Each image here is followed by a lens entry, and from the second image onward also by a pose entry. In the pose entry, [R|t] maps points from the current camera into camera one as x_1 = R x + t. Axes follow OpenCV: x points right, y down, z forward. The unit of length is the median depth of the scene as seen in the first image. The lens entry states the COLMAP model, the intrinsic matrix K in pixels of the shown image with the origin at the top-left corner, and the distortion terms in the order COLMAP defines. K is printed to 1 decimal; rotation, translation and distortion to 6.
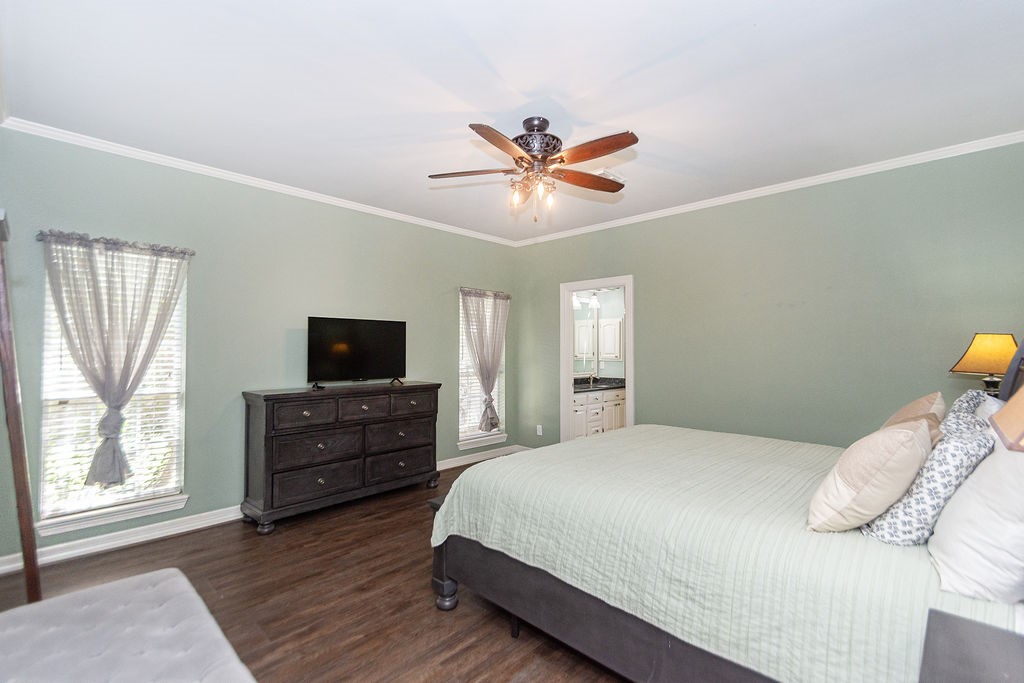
lens RADIAL K [[474.2, 0, 512.3], [0, 474.2, 343.5], [0, 0, 1]] dist [0.017528, -0.003361]
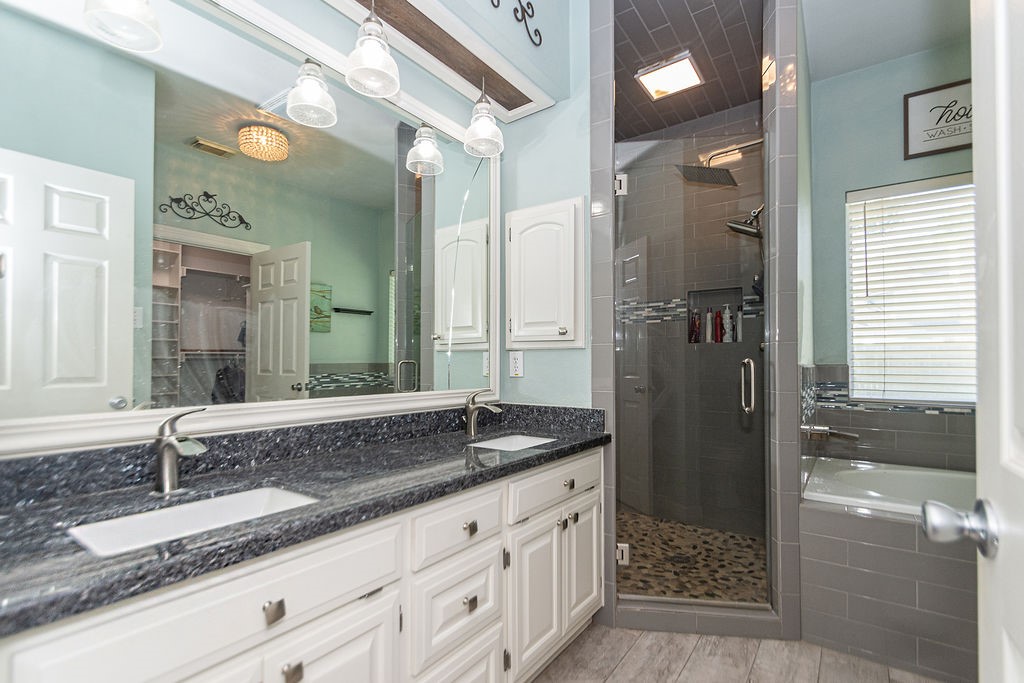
lens RADIAL K [[474.2, 0, 513.0], [0, 474.2, 347.1], [0, 0, 1]] dist [0.017528, -0.003361]
pose [[0.991959, -0.000003, 0.126561, 0.152361], [0.001549, 0.999925, -0.012114, 0.040118], [-0.126552, 0.012213, 0.991885, 0.716722]]
